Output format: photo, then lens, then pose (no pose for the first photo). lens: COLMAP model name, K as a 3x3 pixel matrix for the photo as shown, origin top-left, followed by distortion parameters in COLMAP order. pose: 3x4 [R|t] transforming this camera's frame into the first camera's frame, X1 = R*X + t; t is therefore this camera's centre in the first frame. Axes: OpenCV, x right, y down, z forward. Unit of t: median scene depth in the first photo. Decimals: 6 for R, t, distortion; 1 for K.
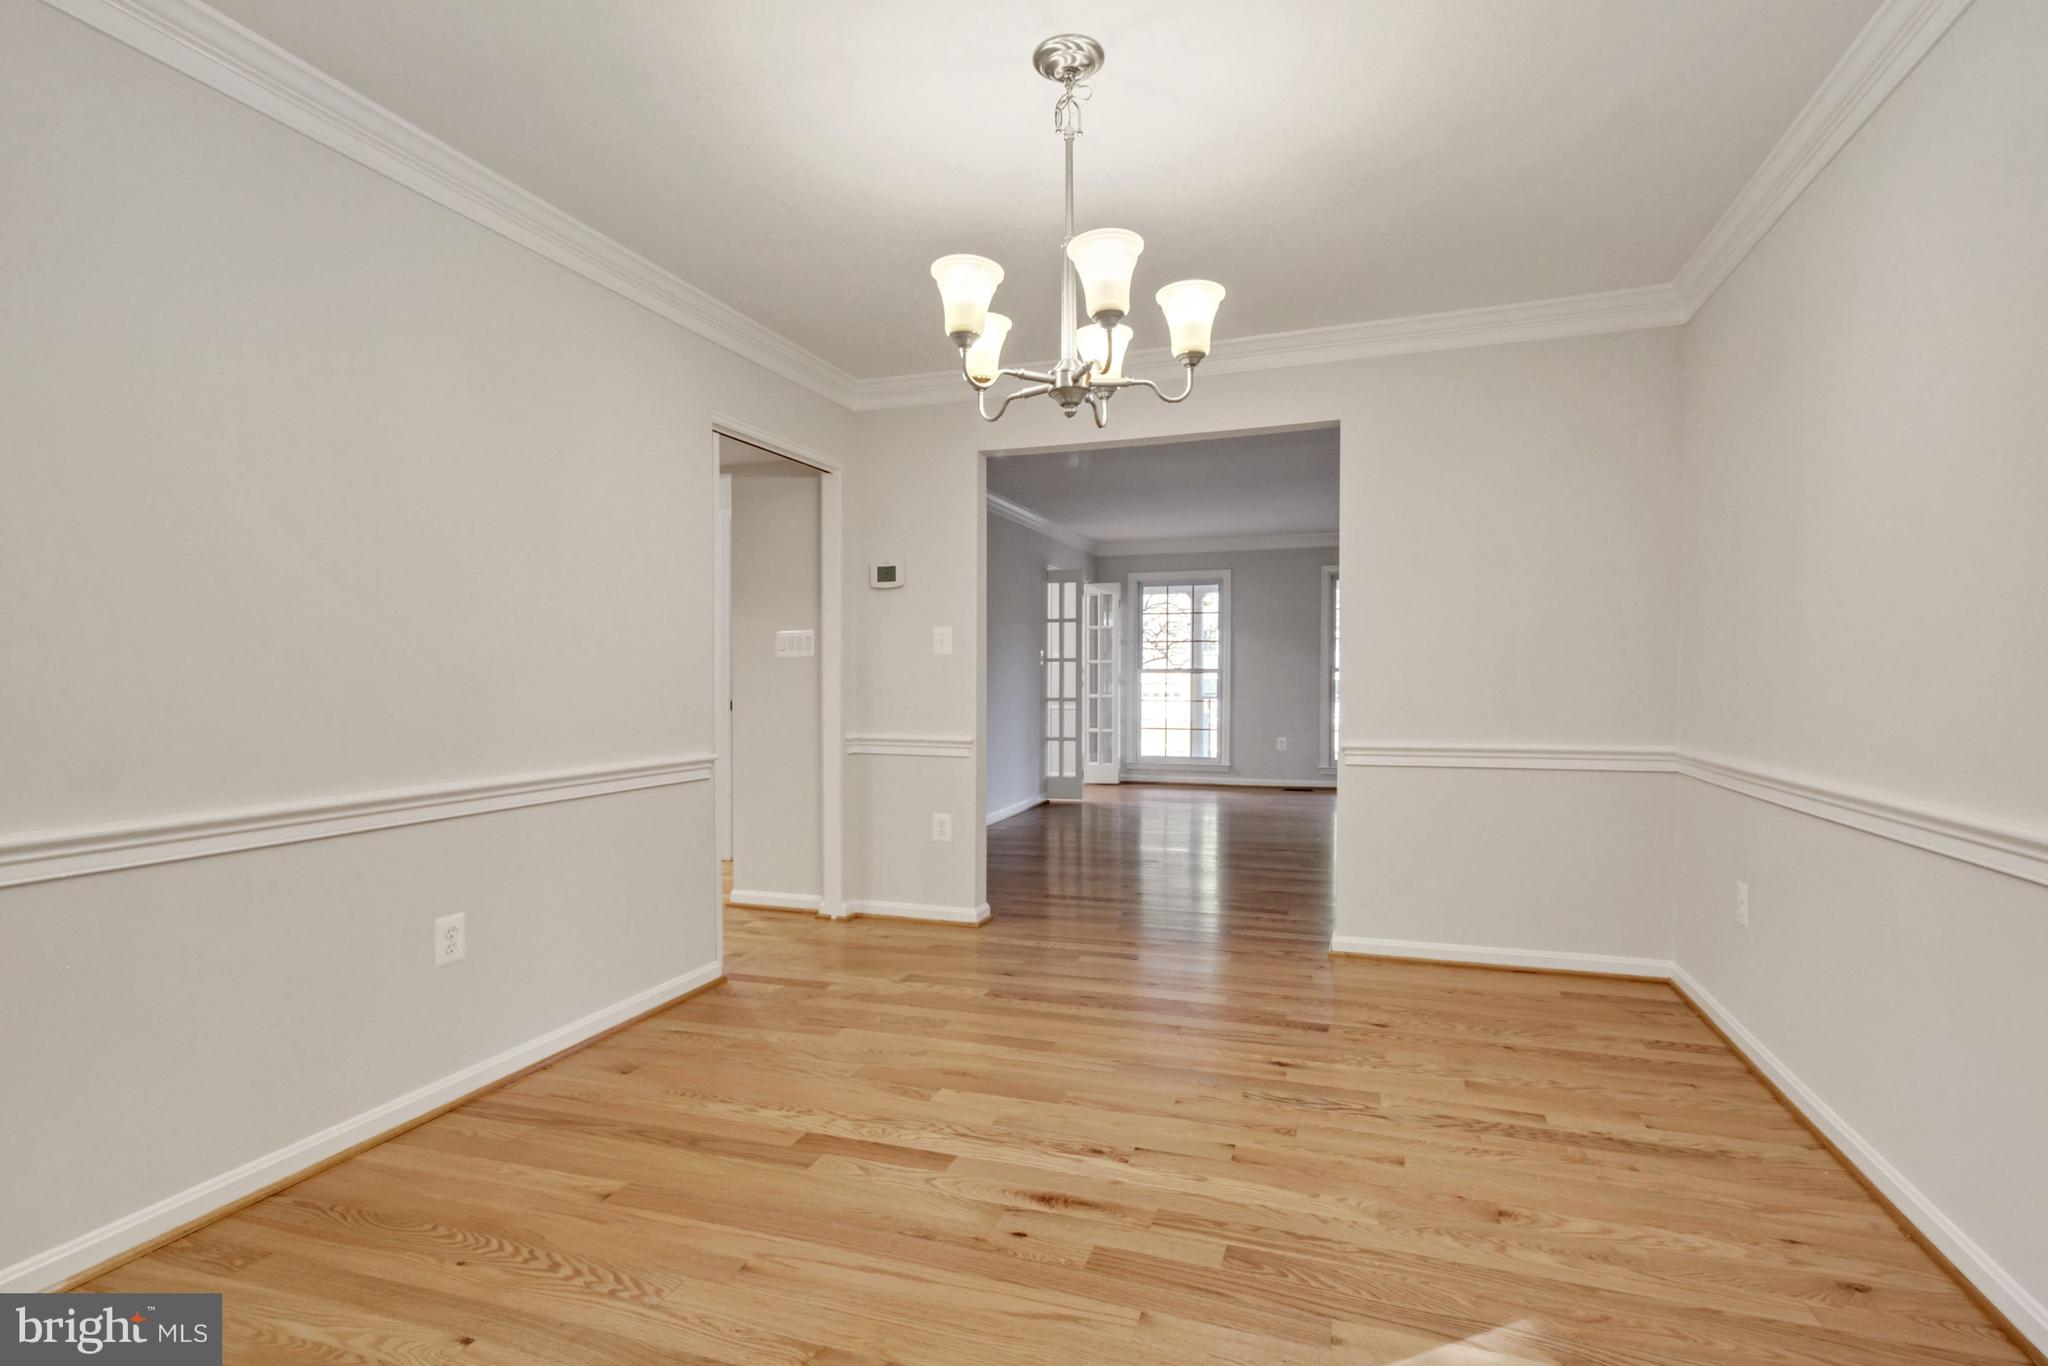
lens RADIAL K [[985.8, 0, 1027.7], [0, 985.8, 683.6], [0, 0, 1]] dist [-0.000138, 0.001826]
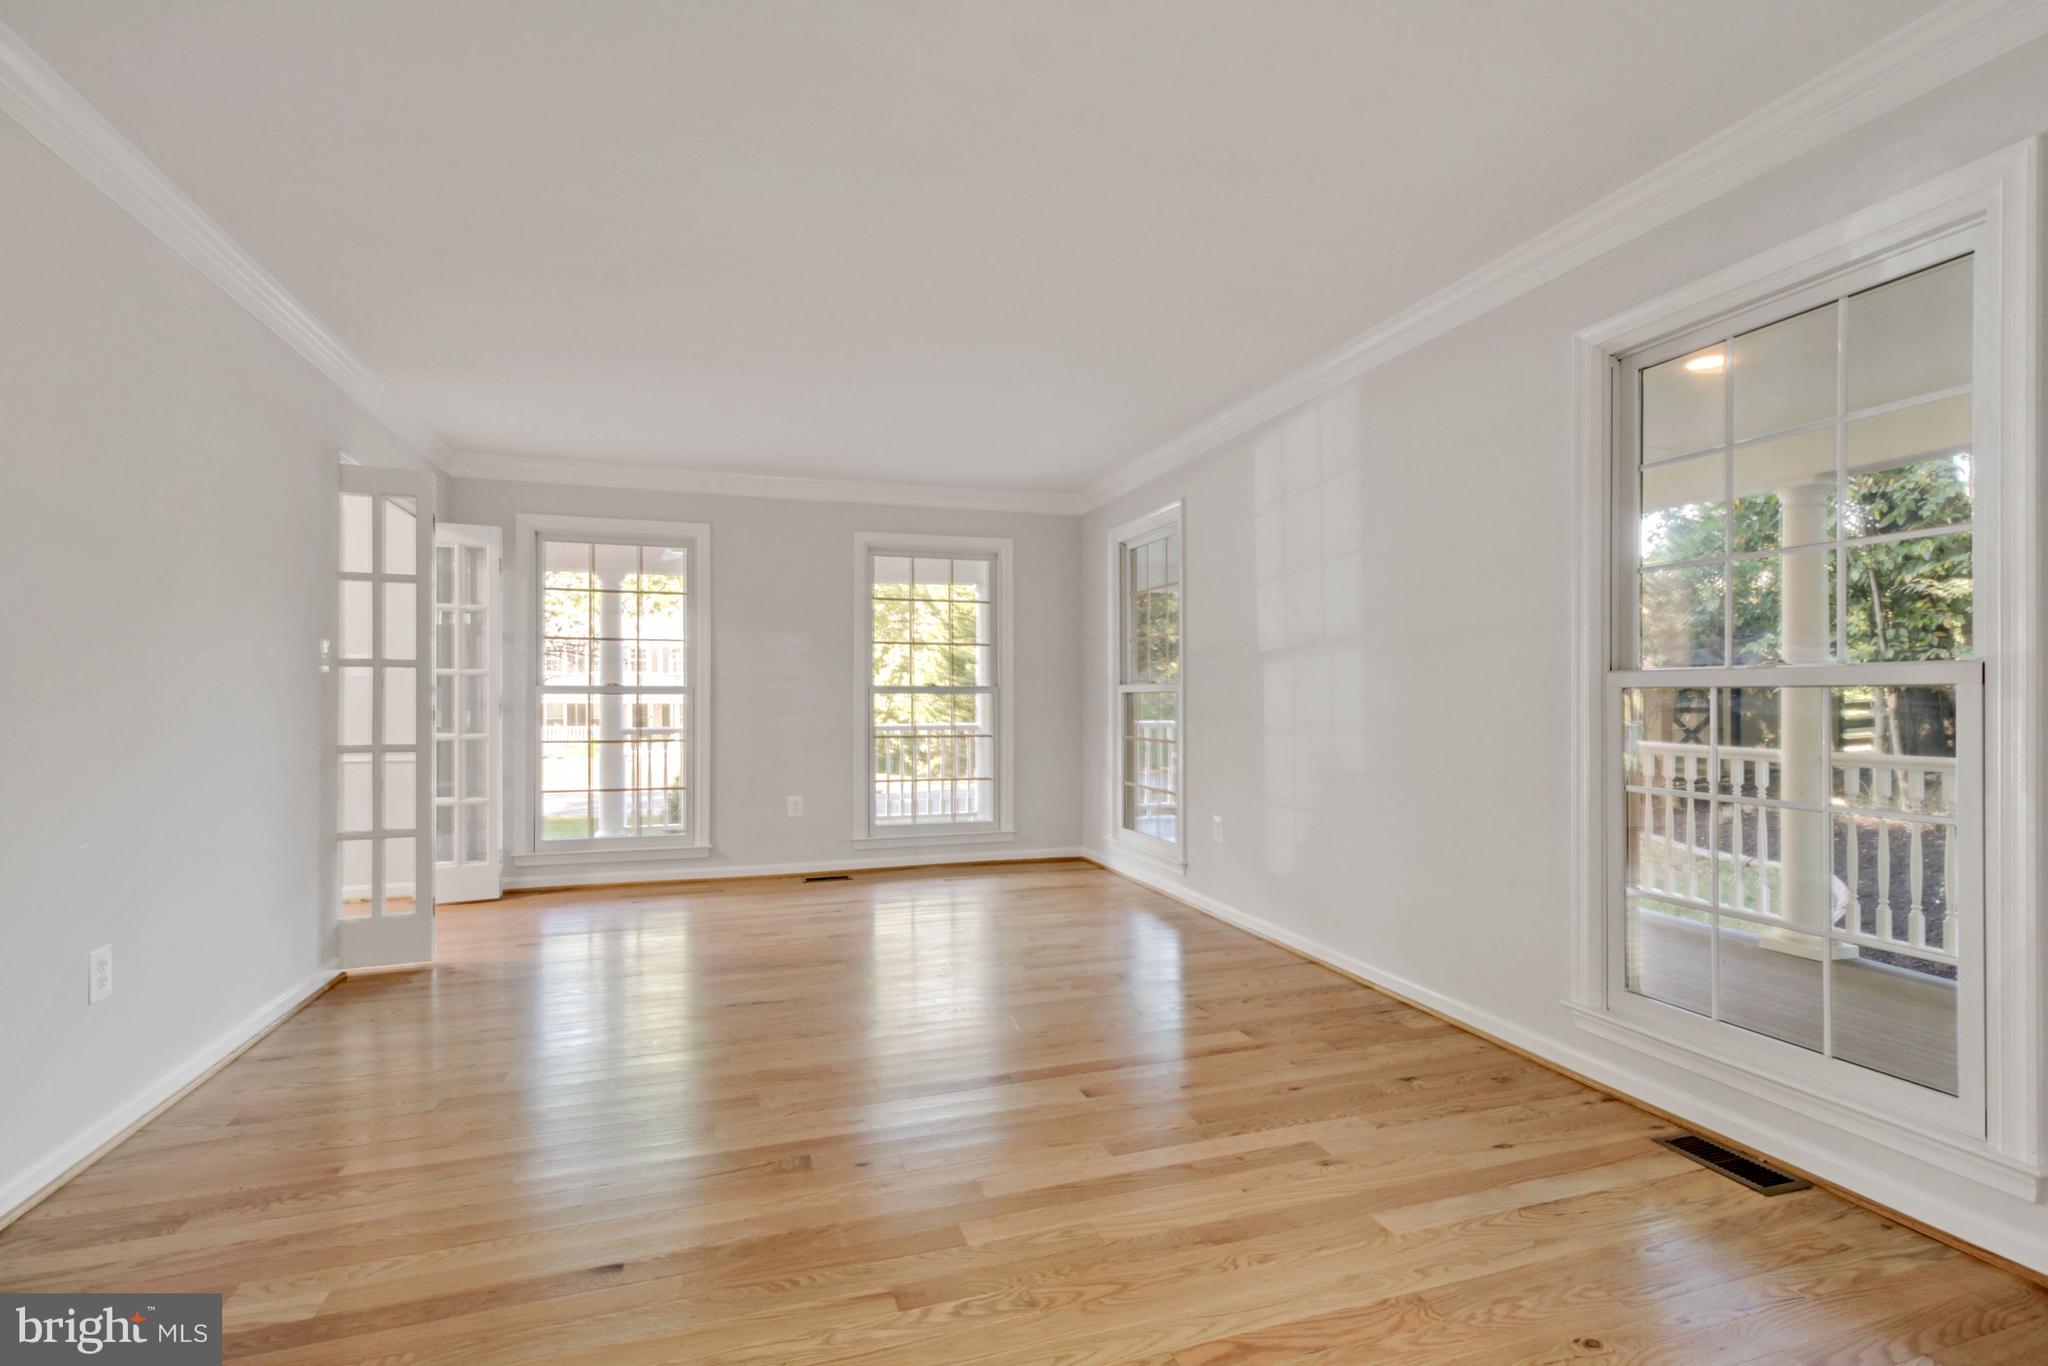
lens RADIAL K [[985.8, 0, 1009.9], [0, 985.8, 696.1], [0, 0, 1]] dist [-0.000138, 0.001826]
pose [[0.815576, -0.002497, 0.578644, 0.008161], [0.009288, 0.999918, -0.008776, -0.001810], [-0.578575, 0.012532, 0.815533, 0.433231]]
